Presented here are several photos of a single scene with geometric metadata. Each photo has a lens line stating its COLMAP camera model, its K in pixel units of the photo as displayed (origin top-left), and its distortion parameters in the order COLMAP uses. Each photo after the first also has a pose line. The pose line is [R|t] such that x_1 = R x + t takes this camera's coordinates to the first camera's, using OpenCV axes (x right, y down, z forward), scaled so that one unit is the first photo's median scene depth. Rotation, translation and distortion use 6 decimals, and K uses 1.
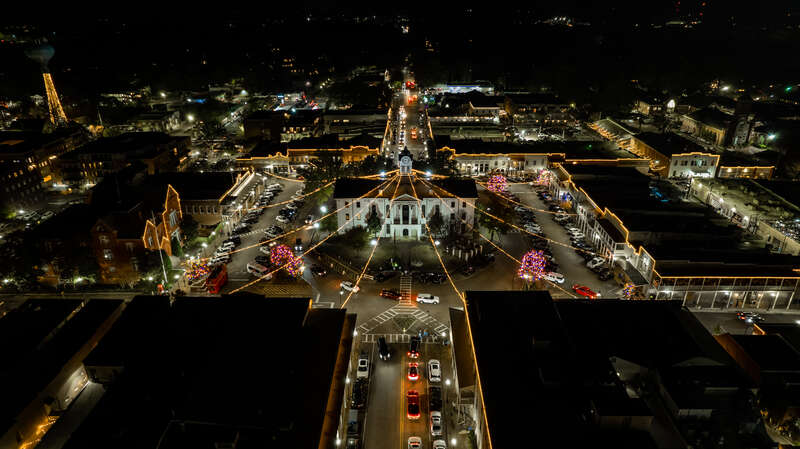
lens RADIAL K [[515.5, 0, 400.0], [0, 515.5, 224.5], [0, 0, 1]] dist [-0.096267, 0.088485]
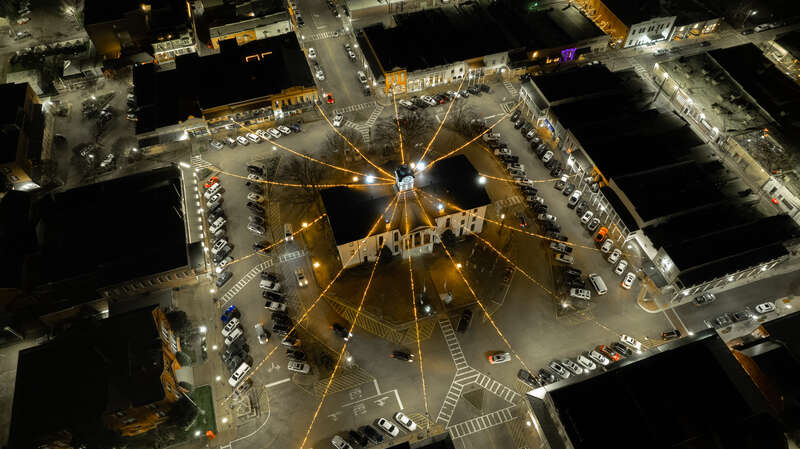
lens RADIAL K [[515.5, 0, 400.0], [0, 515.5, 224.5], [0, 0, 1]] dist [-0.096267, 0.088485]
pose [[0.942790, -0.273455, 0.190709, -0.181413], [0.134413, 0.835257, 0.533177, -0.525586], [-0.305091, -0.477040, 0.824228, 0.280667]]
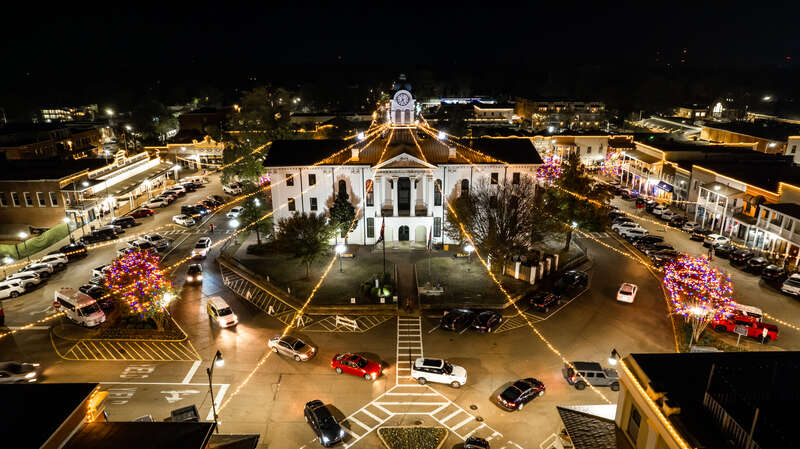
lens RADIAL K [[515.5, 0, 400.0], [0, 515.5, 224.5], [0, 0, 1]] dist [-0.096267, 0.088485]
pose [[0.999658, -0.007032, 0.025195, -0.006005], [0.009438, 0.995273, -0.096657, 0.056383], [-0.024397, 0.096862, 0.994999, 0.484641]]
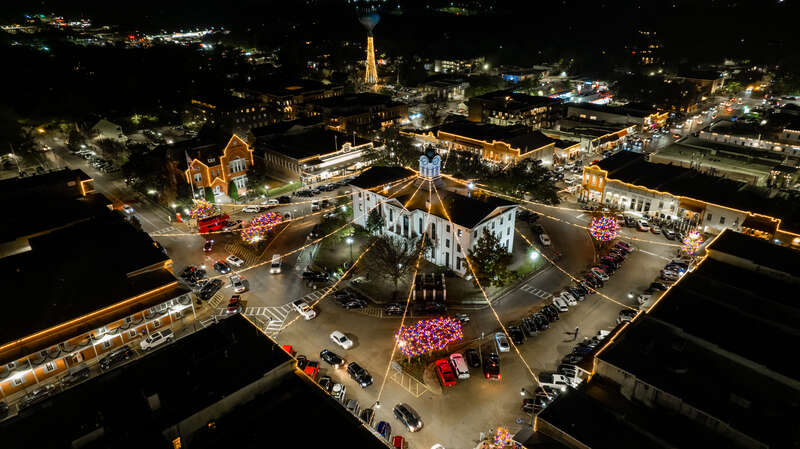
lens RADIAL K [[515.5, 0, 400.0], [0, 515.5, 224.5], [0, 0, 1]] dist [-0.096267, 0.088485]
pose [[0.702623, 0.293360, -0.648275, 0.547903], [-0.271351, 0.952679, 0.137010, -0.129695], [0.657791, 0.079644, 0.748978, 0.365936]]
